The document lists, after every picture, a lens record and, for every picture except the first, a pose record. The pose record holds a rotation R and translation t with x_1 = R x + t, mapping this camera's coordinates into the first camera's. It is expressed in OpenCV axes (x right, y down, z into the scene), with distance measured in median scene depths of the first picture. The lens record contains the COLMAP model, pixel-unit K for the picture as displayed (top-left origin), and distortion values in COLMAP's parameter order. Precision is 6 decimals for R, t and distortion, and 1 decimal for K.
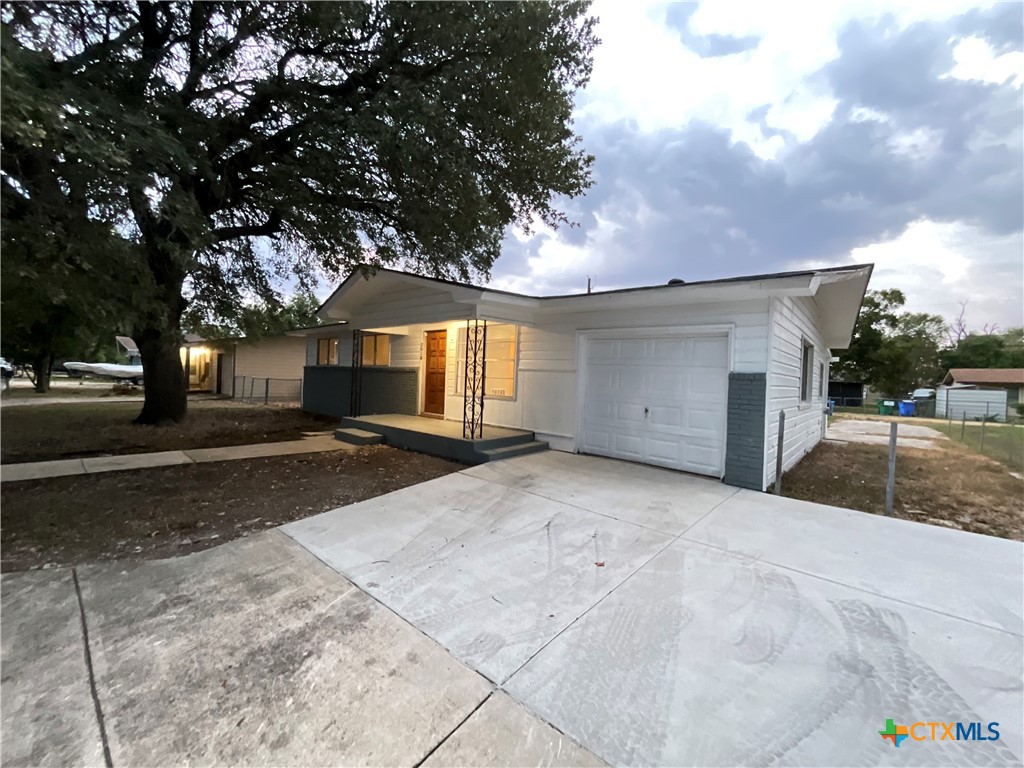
lens RADIAL K [[414.7, 0, 512.0], [0, 414.7, 384.0], [0, 0, 1]] dist [-0.001240, 0.000289]
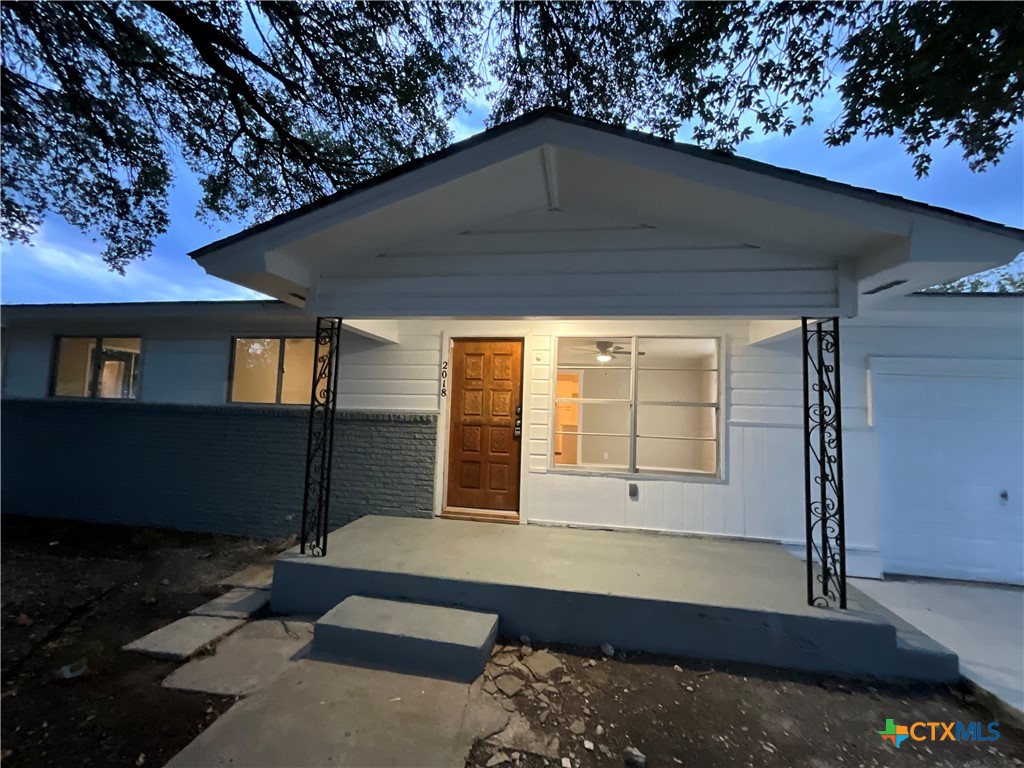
lens RADIAL K [[414.7, 0, 512.0], [0, 414.7, 384.0], [0, 0, 1]] dist [-0.001240, 0.000289]
pose [[0.852766, 0.044439, 0.520400, -0.417579], [0.000366, 0.996323, -0.085680, -0.032490], [-0.522294, 0.073255, 0.849613, 0.574364]]
